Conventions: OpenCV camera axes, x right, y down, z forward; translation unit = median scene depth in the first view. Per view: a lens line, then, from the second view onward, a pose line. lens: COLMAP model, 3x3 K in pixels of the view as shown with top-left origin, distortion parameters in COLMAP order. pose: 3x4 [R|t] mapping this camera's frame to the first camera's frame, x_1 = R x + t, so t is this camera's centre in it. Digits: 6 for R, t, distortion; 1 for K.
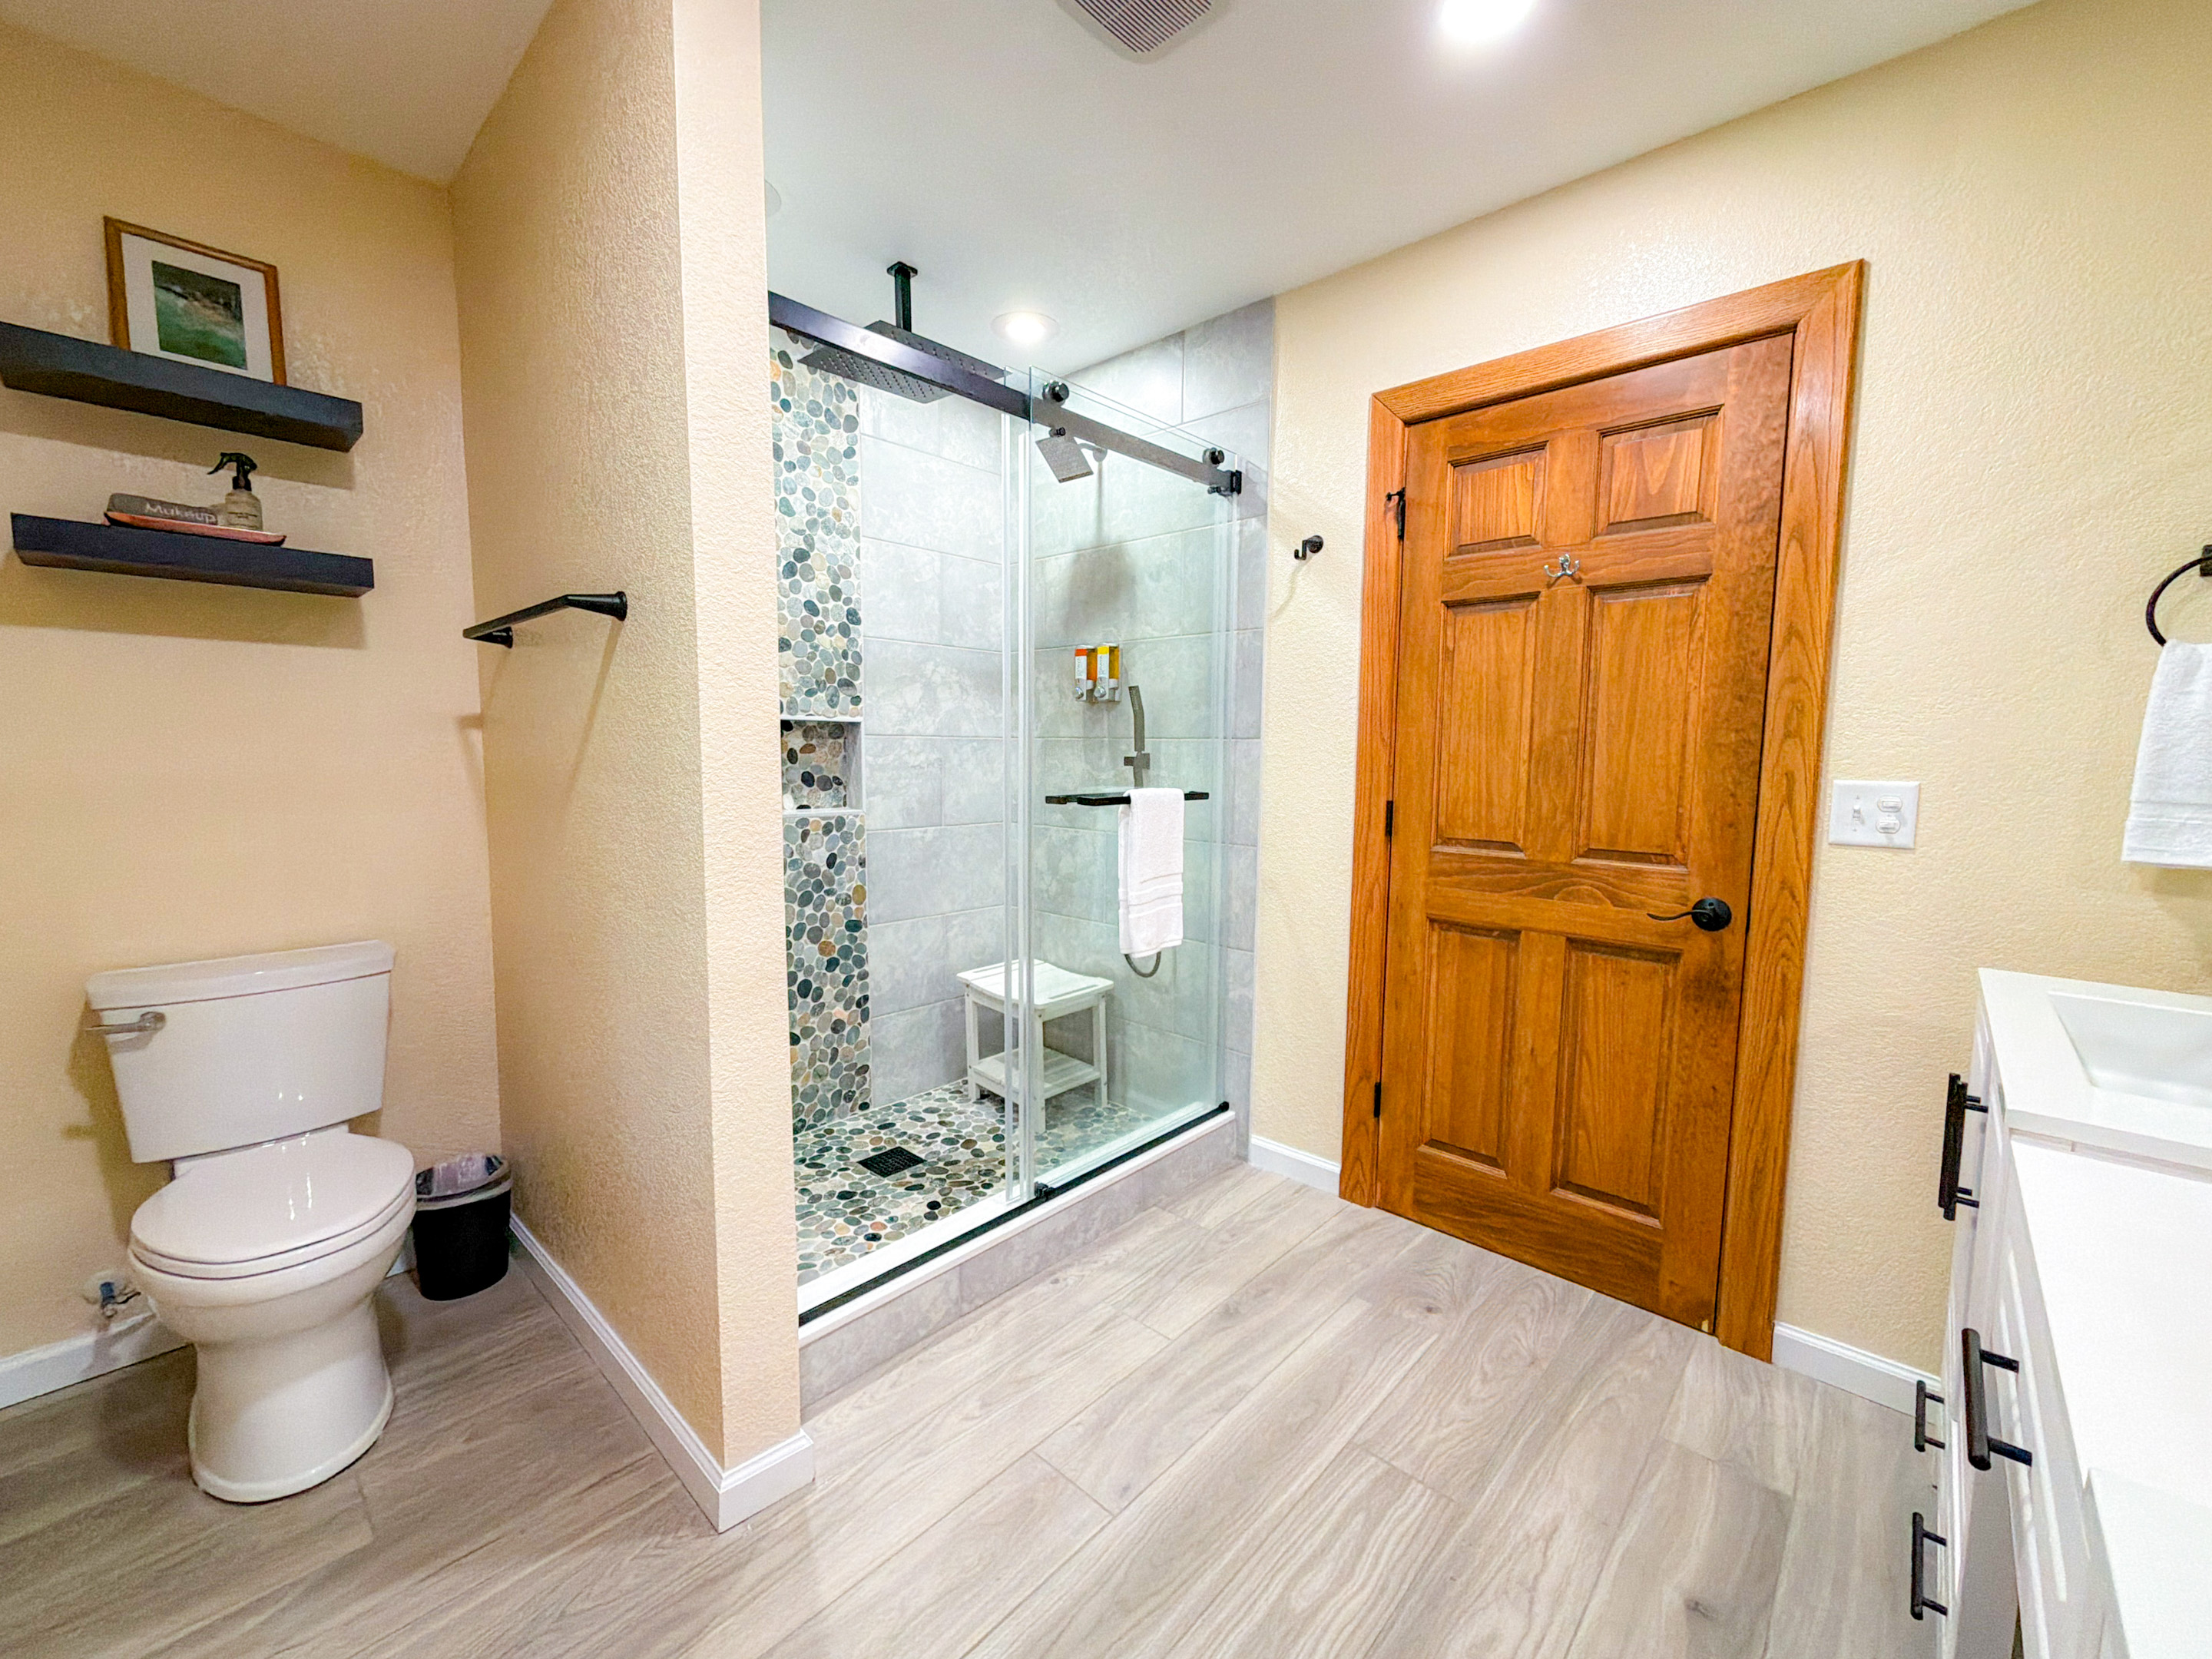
lens RADIAL K [[891.1, 0, 1109.8], [0, 891.1, 837.1], [0, 0, 1]] dist [-0.005706, 0.000610]
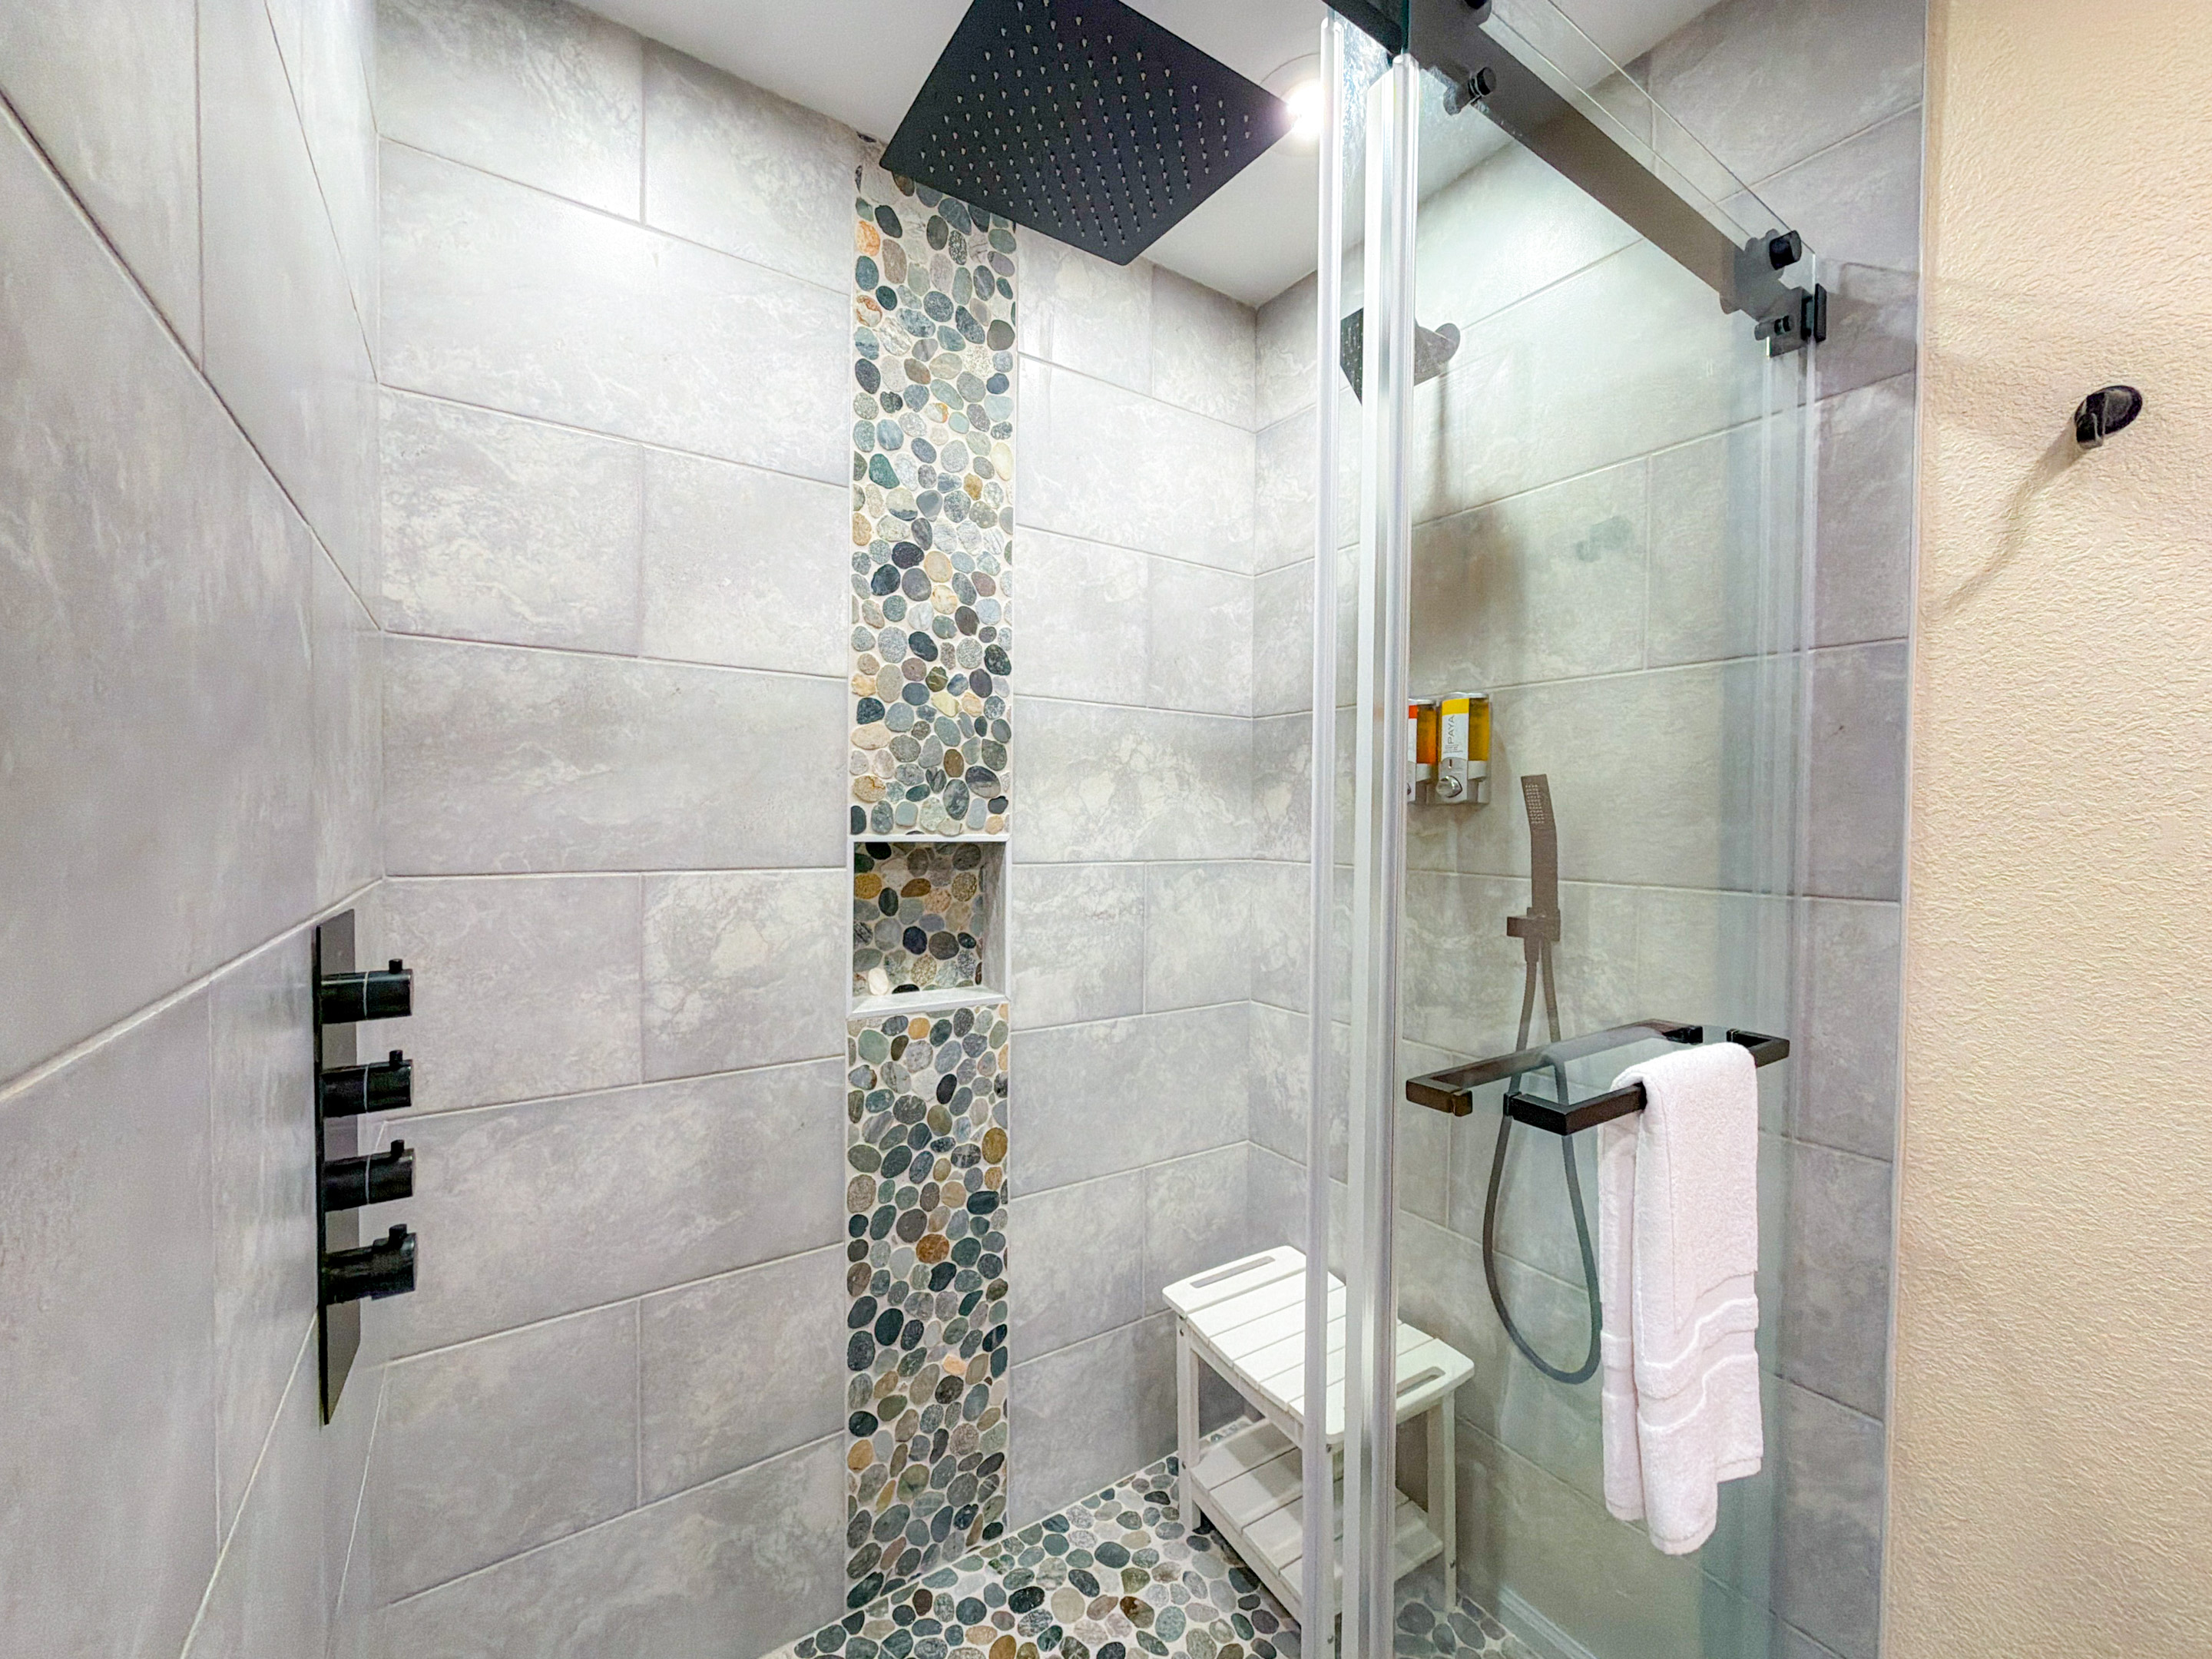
lens RADIAL K [[891.1, 0, 1103.8], [0, 891.1, 828.1], [0, 0, 1]] dist [-0.005706, 0.000610]
pose [[0.971716, 0.003576, -0.236123, -0.083388], [-0.024987, 0.995829, -0.087750, -0.089513], [0.234825, 0.091168, 0.967753, 0.461187]]
